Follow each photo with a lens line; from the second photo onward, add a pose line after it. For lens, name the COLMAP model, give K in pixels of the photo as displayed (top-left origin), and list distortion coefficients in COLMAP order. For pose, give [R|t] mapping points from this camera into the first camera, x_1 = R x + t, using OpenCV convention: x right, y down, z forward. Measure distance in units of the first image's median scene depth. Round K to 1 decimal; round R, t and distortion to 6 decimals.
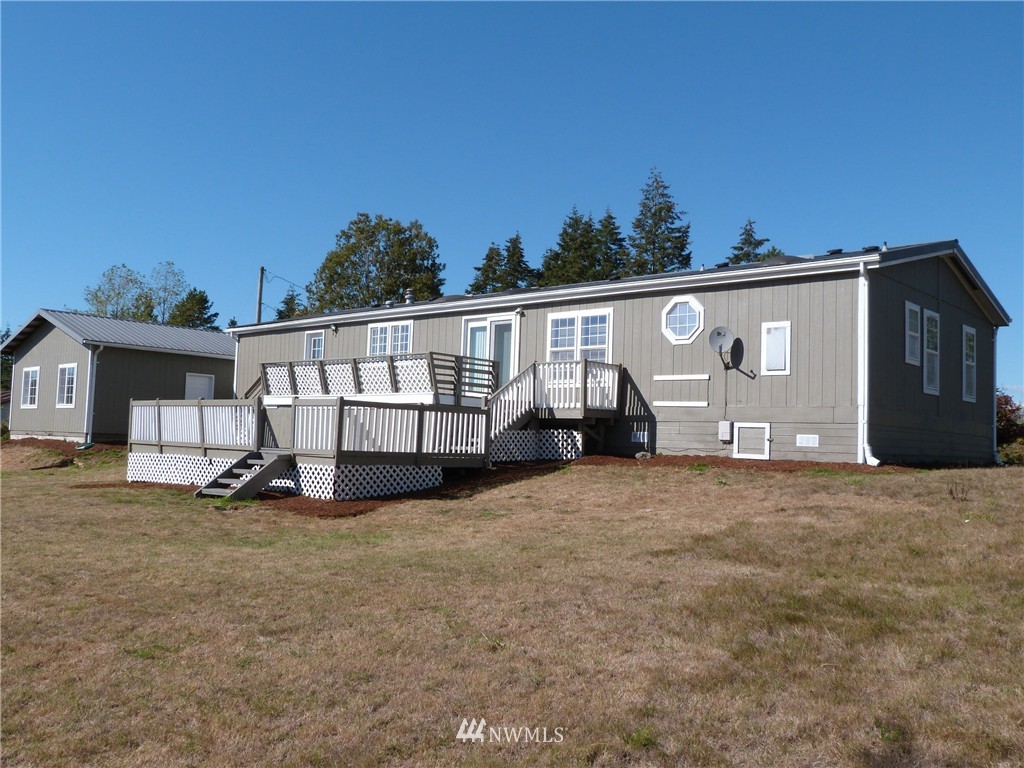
lens RADIAL K [[994.5, 0, 519.8], [0, 994.5, 388.3], [0, 0, 1]] dist [0.007033, -0.023766]
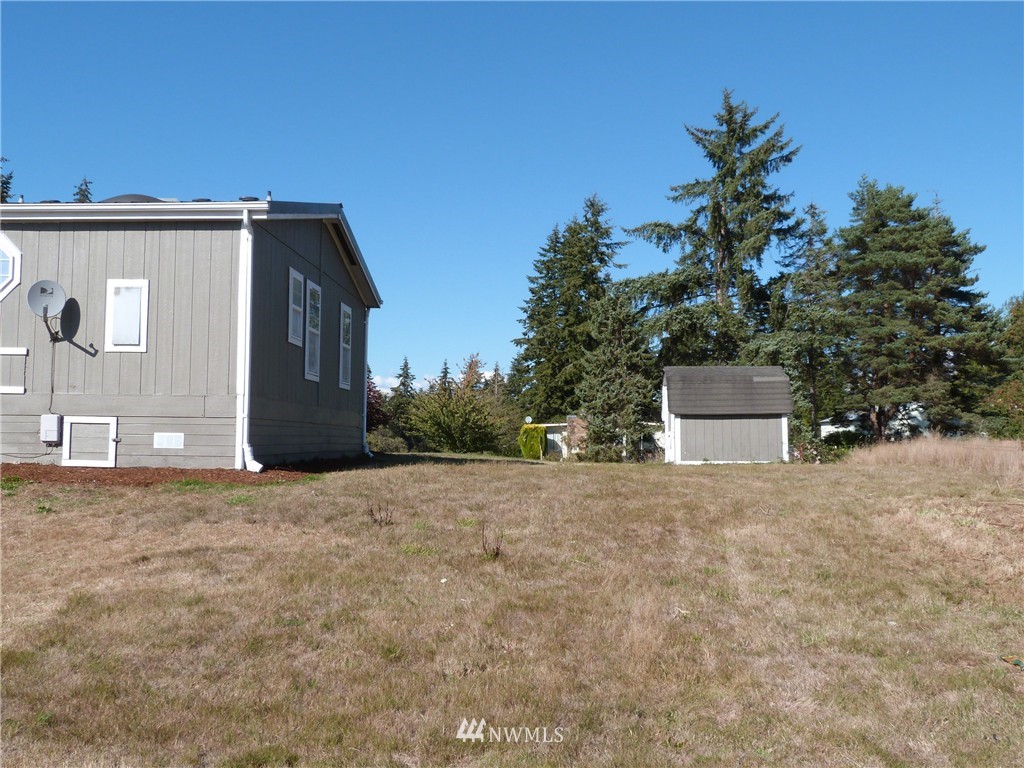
lens RADIAL K [[994.5, 0, 519.8], [0, 994.5, 388.3], [0, 0, 1]] dist [0.007033, -0.023766]
pose [[0.799298, 0.011426, 0.600826, 0.049000], [-0.023663, 0.999642, 0.012469, -0.002415], [-0.600469, -0.024184, 0.799282, 0.240696]]
